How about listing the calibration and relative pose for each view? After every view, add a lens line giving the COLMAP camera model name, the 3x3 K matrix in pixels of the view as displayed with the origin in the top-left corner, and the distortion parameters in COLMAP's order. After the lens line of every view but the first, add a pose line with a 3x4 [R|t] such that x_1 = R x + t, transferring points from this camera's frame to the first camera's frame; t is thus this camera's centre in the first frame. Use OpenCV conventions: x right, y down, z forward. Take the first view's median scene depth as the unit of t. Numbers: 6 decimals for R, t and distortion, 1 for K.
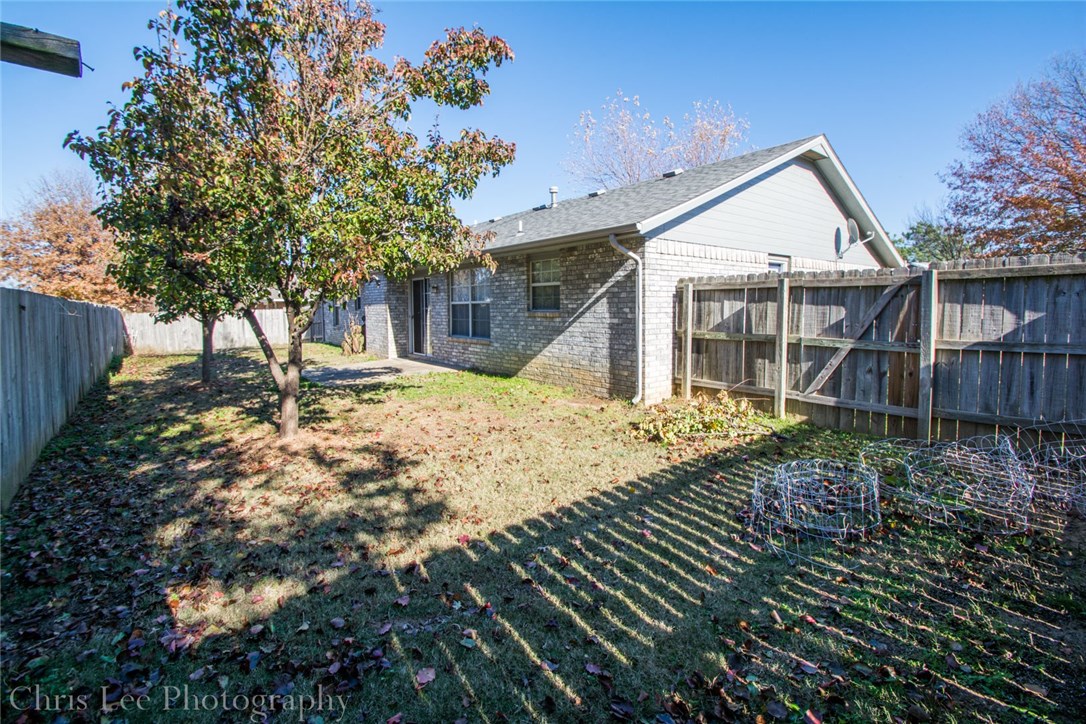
lens RADIAL K [[488.3, 0, 542.8], [0, 488.3, 333.9], [0, 0, 1]] dist [-0.002397, -0.001315]
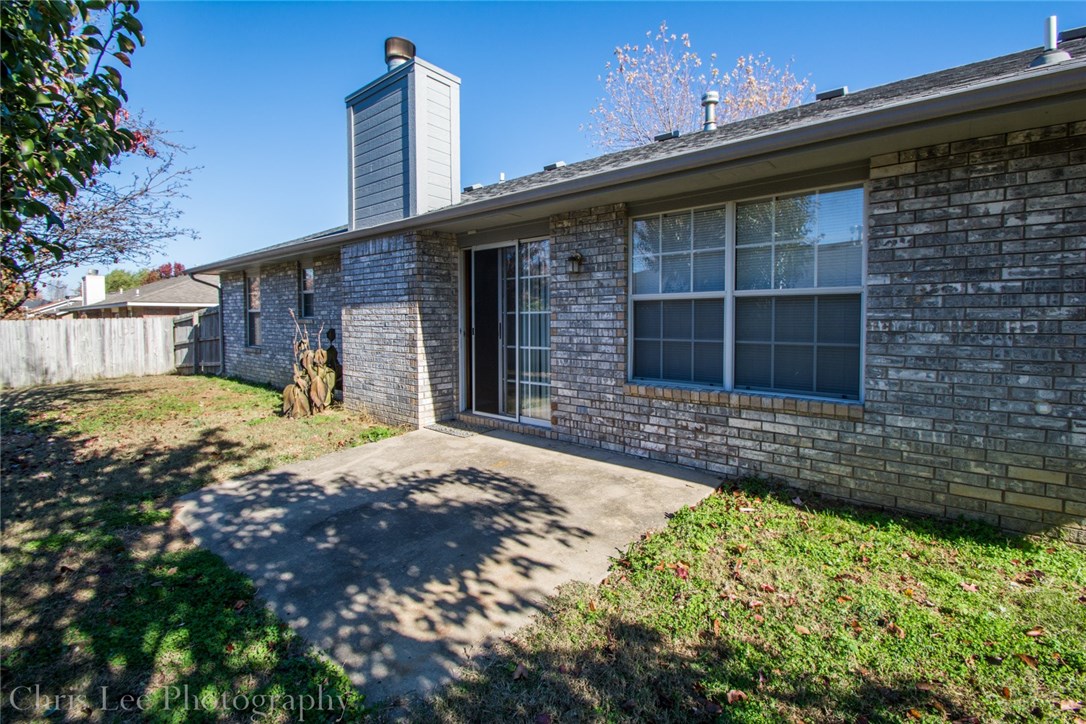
lens RADIAL K [[488.3, 0, 542.8], [0, 488.3, 333.9], [0, 0, 1]] dist [-0.002397, -0.001315]
pose [[0.980969, -0.004632, 0.194109, -0.290329], [0.009273, 0.999692, -0.023007, -0.022289], [-0.193943, 0.024369, 0.980710, 0.547394]]
